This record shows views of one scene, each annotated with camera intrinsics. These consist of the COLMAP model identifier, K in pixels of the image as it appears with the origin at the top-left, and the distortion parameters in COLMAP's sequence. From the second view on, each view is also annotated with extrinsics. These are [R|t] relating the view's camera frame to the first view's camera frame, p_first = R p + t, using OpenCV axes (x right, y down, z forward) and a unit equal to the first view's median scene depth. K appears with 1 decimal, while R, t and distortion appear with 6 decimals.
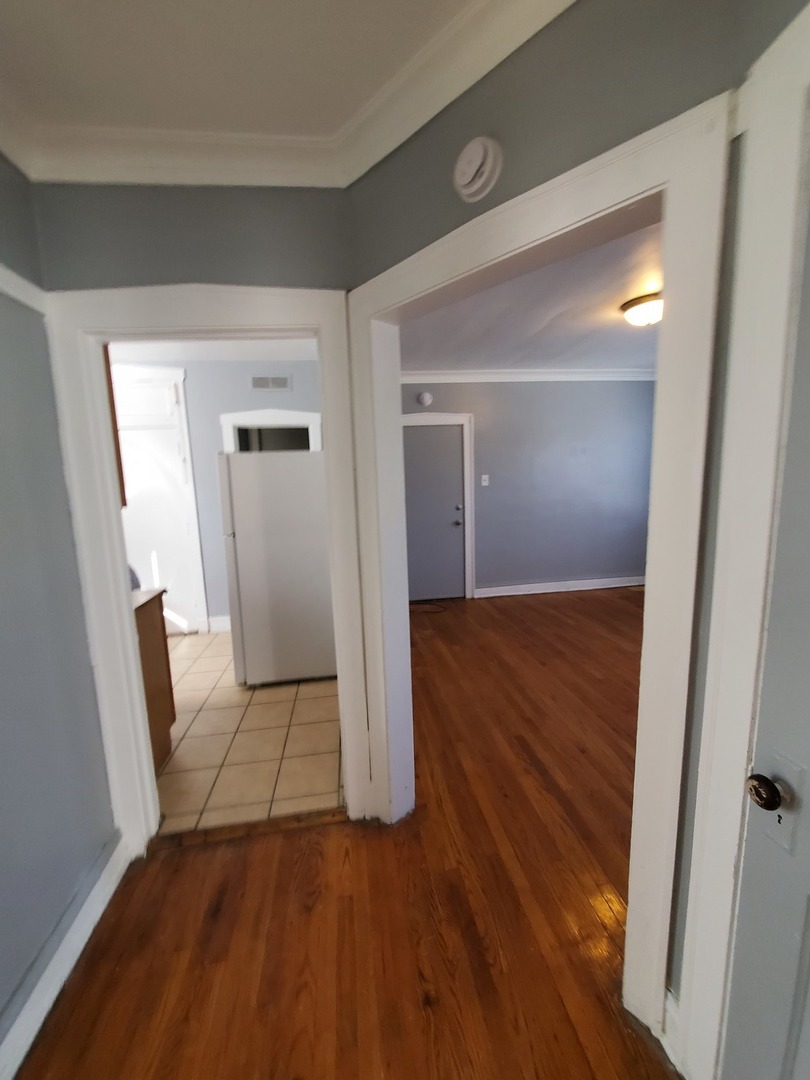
lens RADIAL K [[422.5, 0, 398.0], [0, 422.5, 546.4], [0, 0, 1]] dist [0.000985, -0.000203]
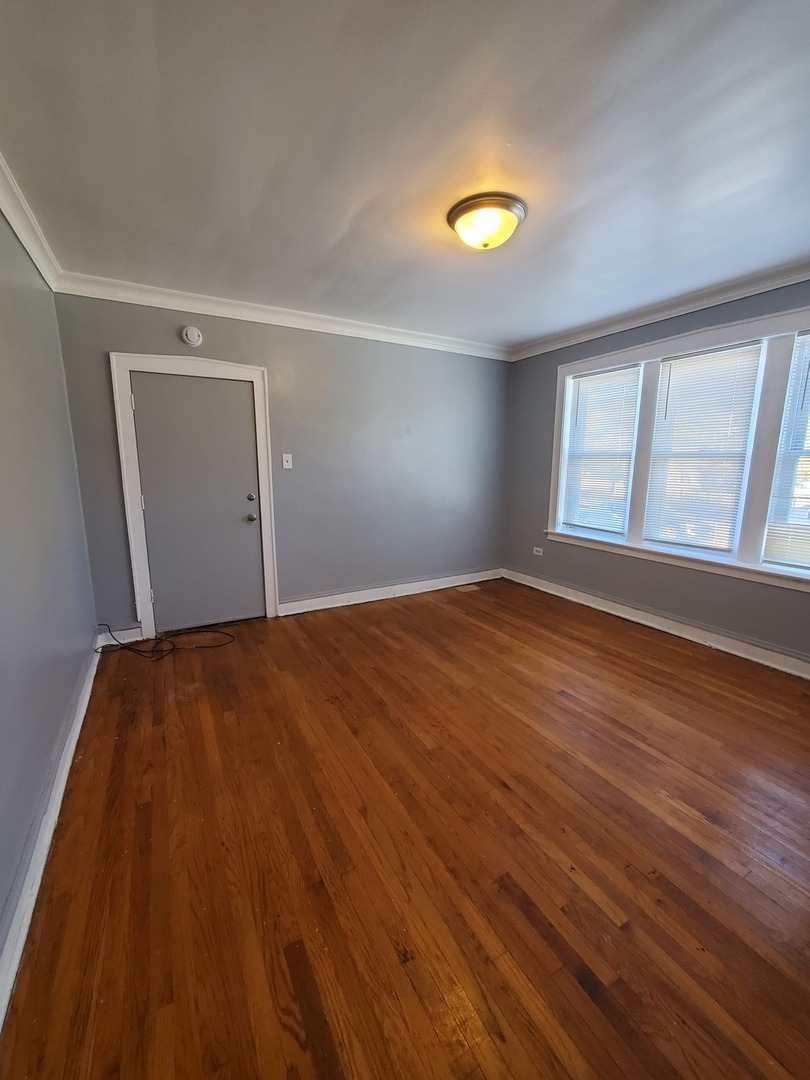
lens RADIAL K [[427.8, 0, 401.4], [0, 427.8, 538.0], [0, 0, 1]] dist [0.001421, -0.000429]
pose [[0.926124, -0.019953, 0.376691, 0.141558], [0.013392, 0.999710, 0.020030, -0.044394], [-0.376981, -0.013506, 0.926122, 0.297538]]
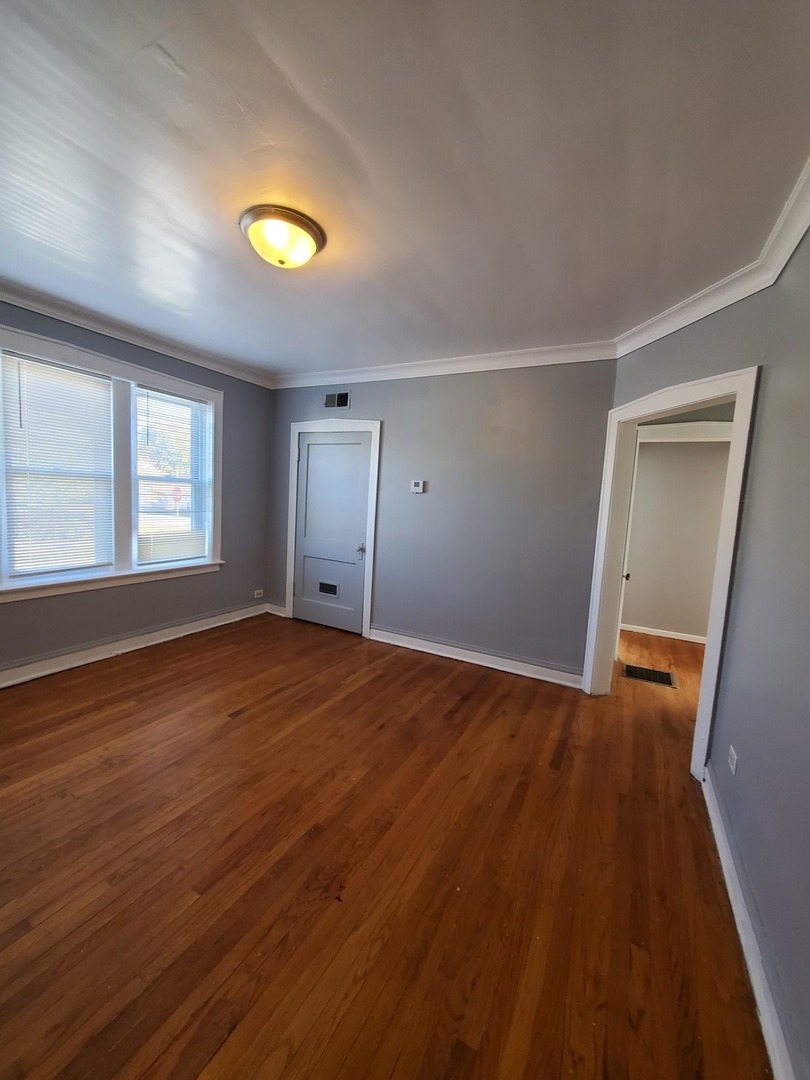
lens RADIAL K [[427.8, 0, 401.4], [0, 427.8, 538.0], [0, 0, 1]] dist [0.001421, -0.000429]
pose [[-0.810725, -0.050921, 0.583209, 0.016376], [0.076807, 0.978347, 0.192192, -0.179317], [-0.580367, 0.200609, -0.789259, 1.207811]]
